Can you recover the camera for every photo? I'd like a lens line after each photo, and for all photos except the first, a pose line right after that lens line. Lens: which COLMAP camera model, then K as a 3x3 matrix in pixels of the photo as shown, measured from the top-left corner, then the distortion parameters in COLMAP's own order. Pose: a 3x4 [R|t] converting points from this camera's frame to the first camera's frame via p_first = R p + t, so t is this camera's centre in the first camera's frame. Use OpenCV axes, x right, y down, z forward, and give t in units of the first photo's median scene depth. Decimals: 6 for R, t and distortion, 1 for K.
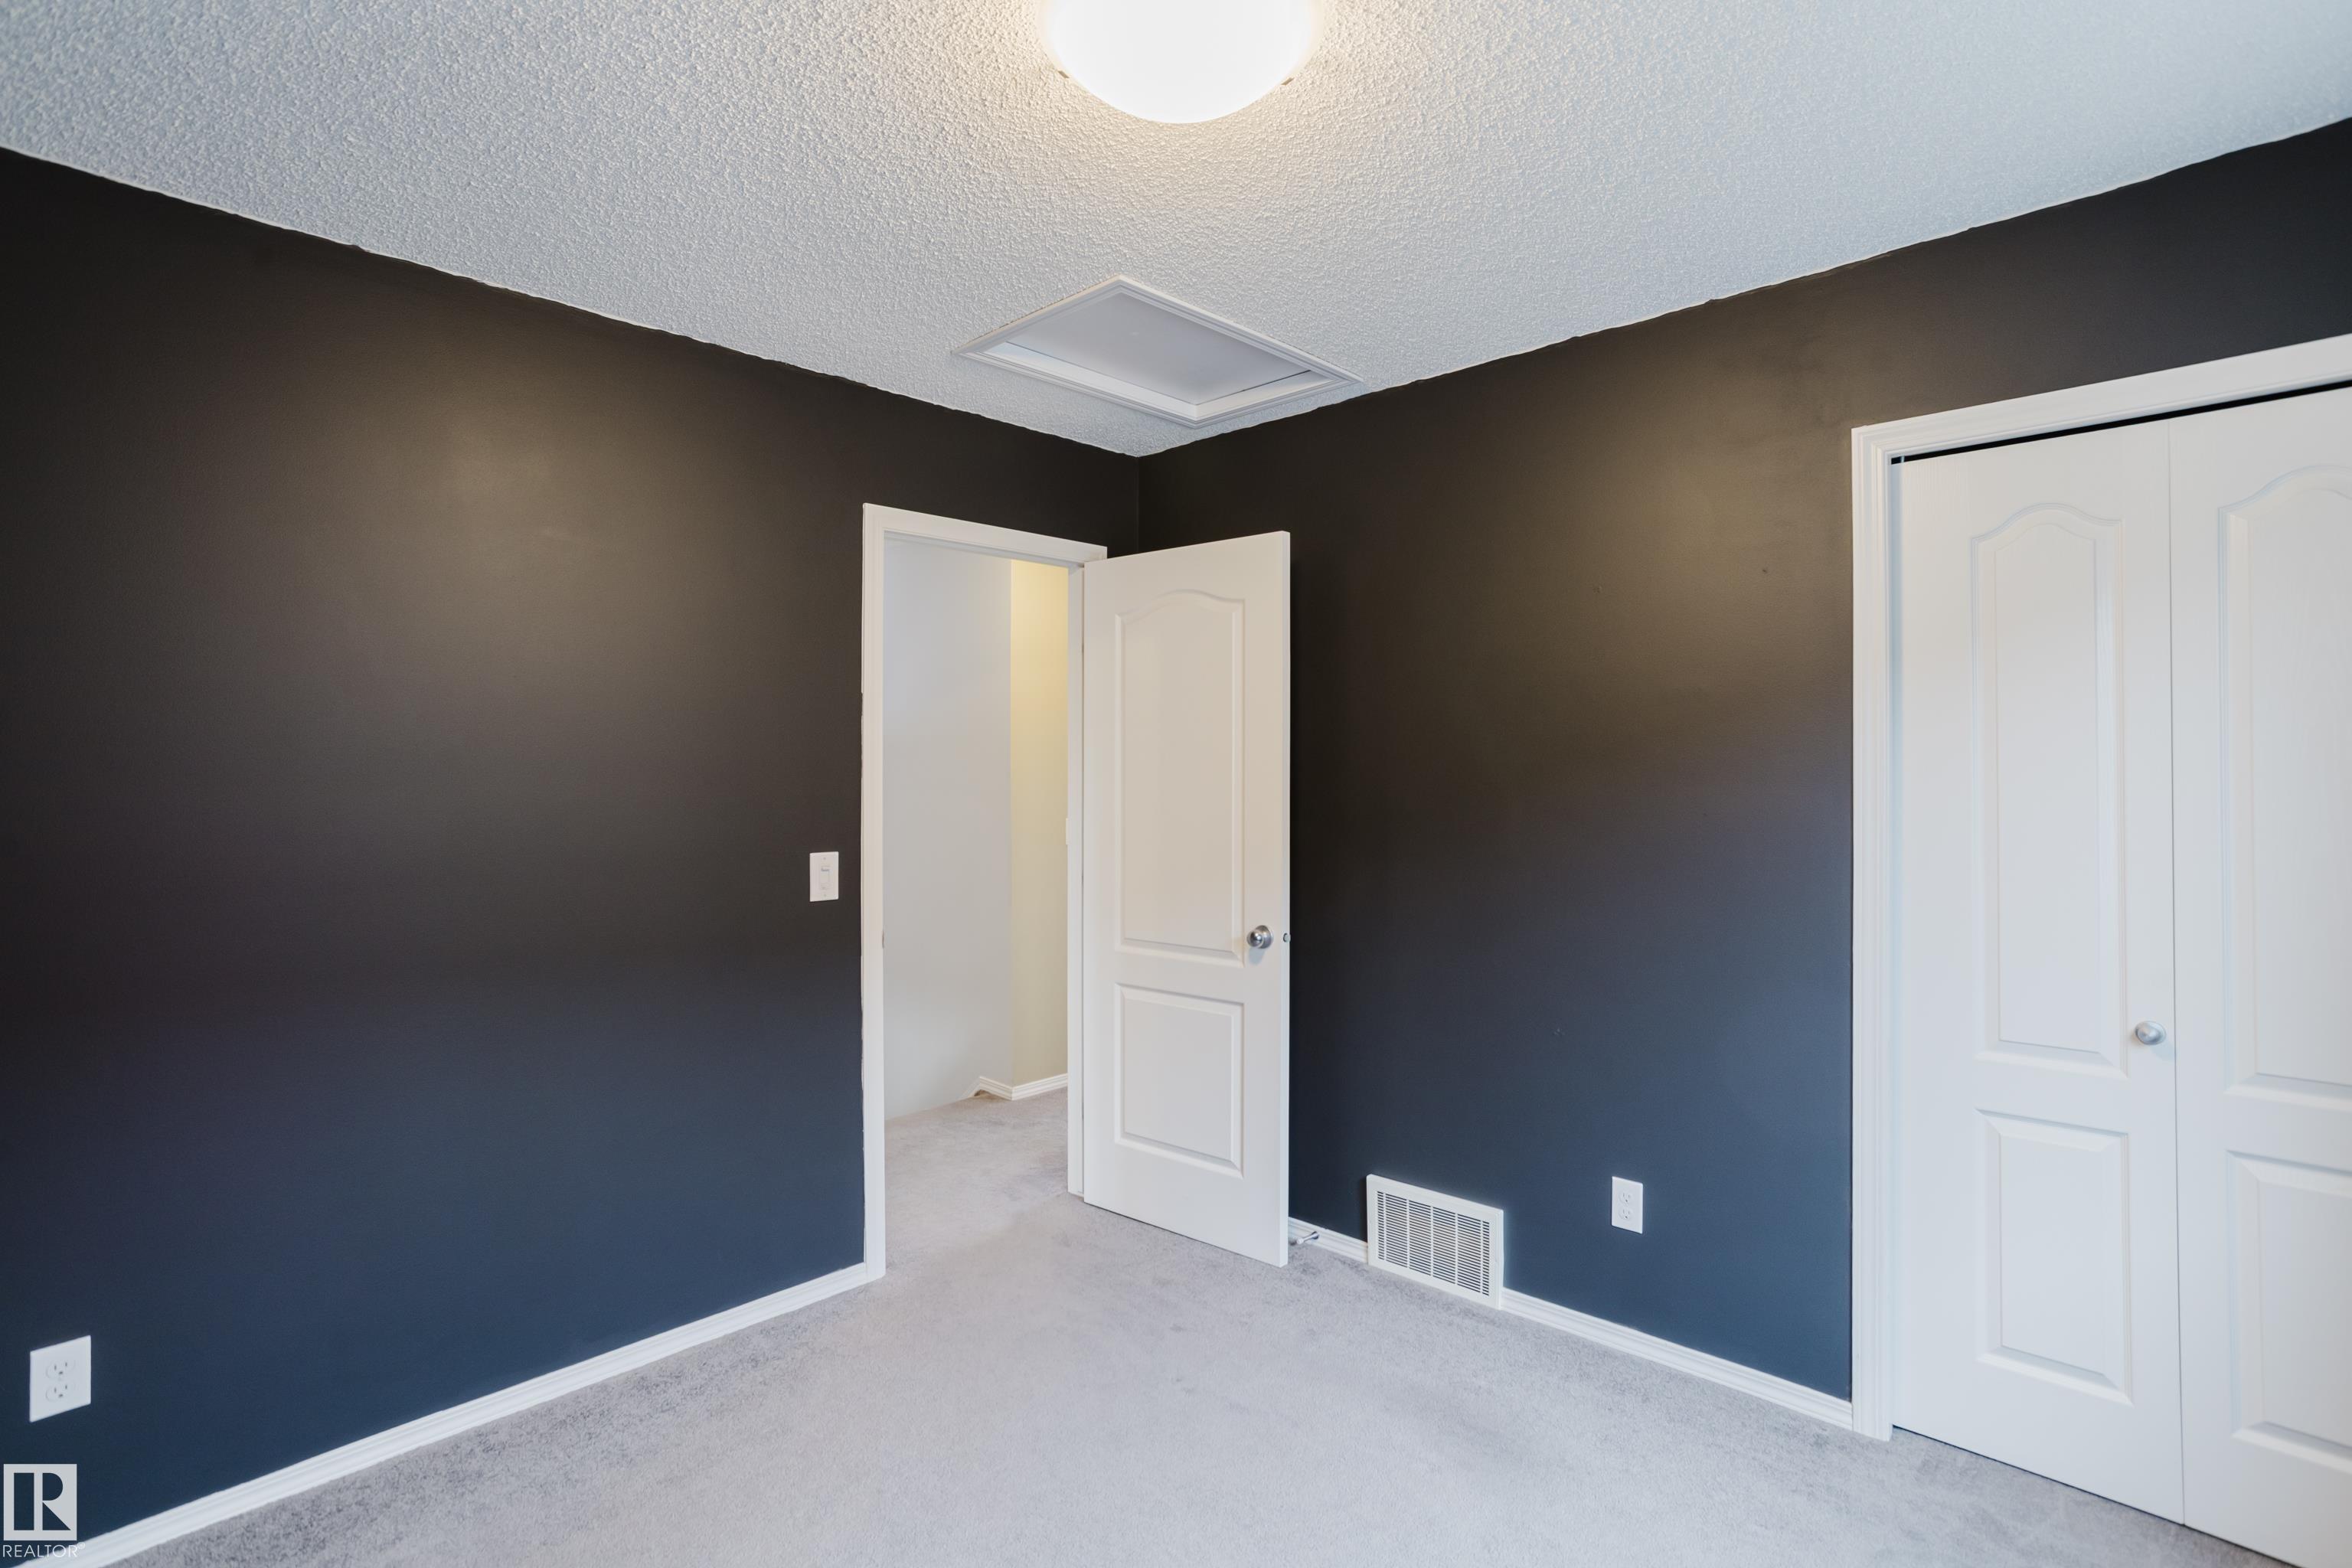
lens RADIAL K [[1124.6, 0, 1176.5], [0, 1124.6, 770.7], [0, 0, 1]] dist [-0.025022, 0.013979]
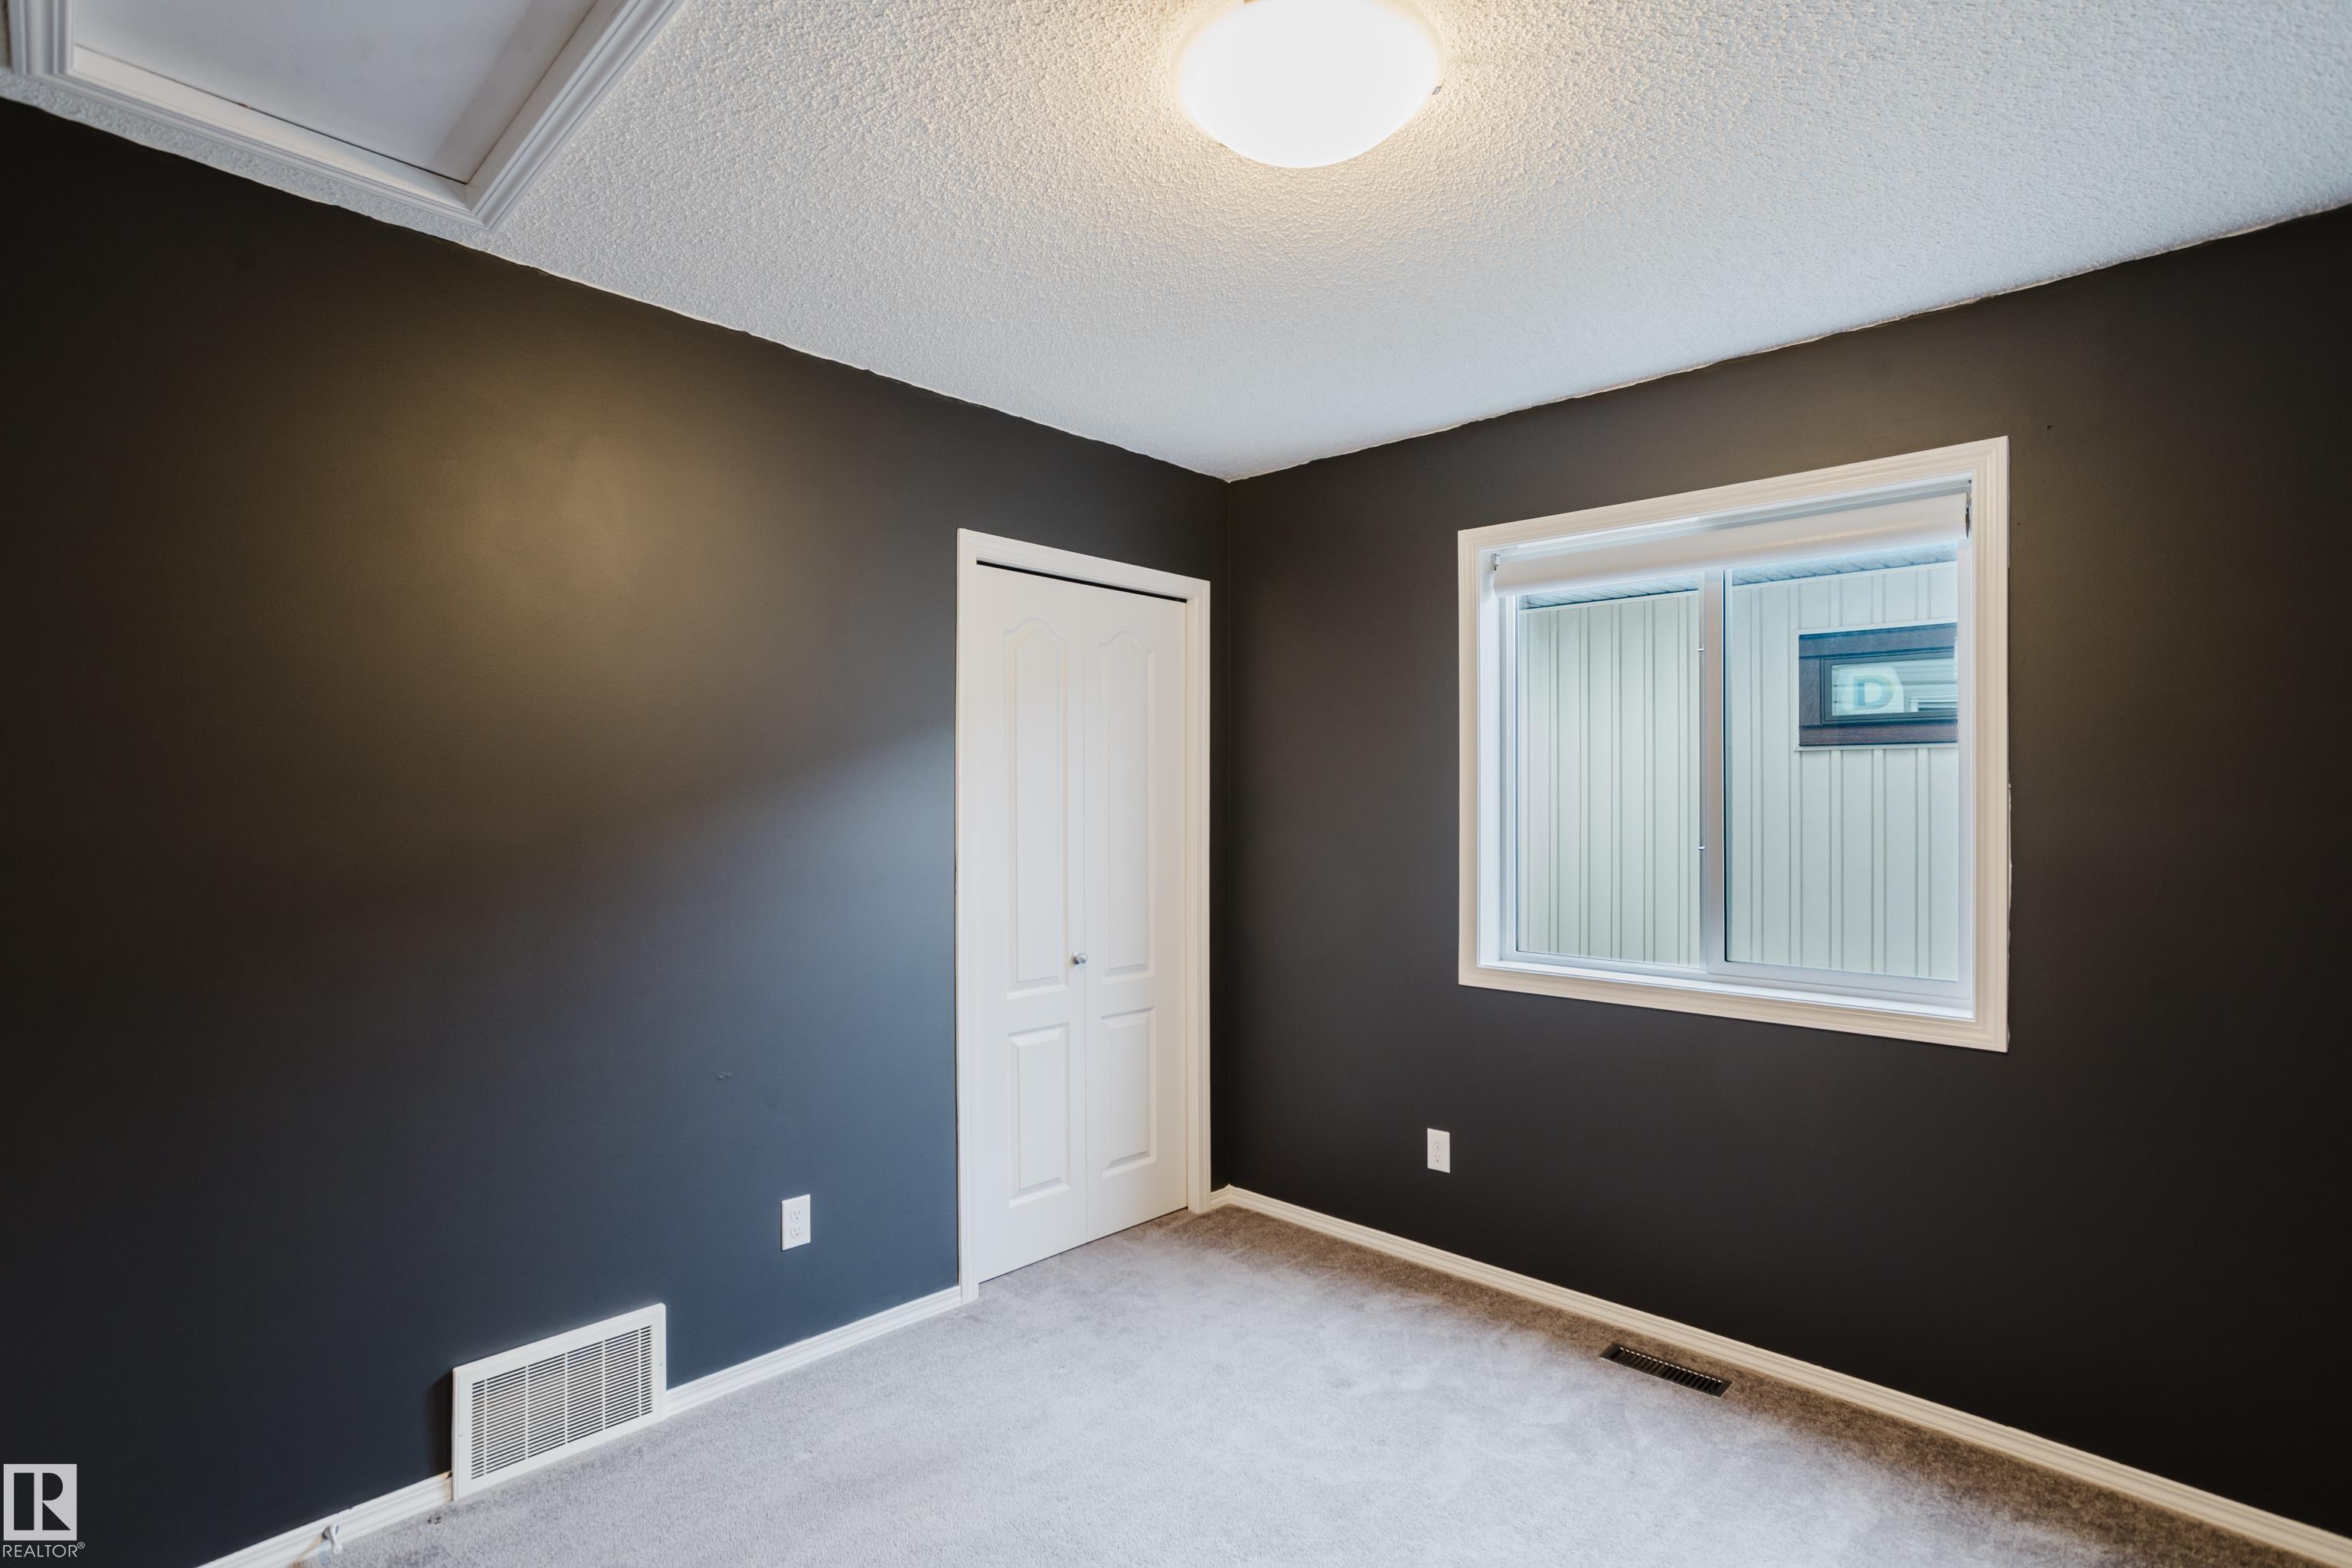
lens RADIAL K [[1146.3, 0, 1197.9], [0, 1146.3, 789.5], [0, 0, 1]] dist [-0.047190, 0.031762]
pose [[-0.004655, 0.000666, 0.999989, -0.636030], [-0.019065, 0.999818, -0.000755, -0.010625], [-0.999807, -0.019069, -0.004642, 0.656641]]
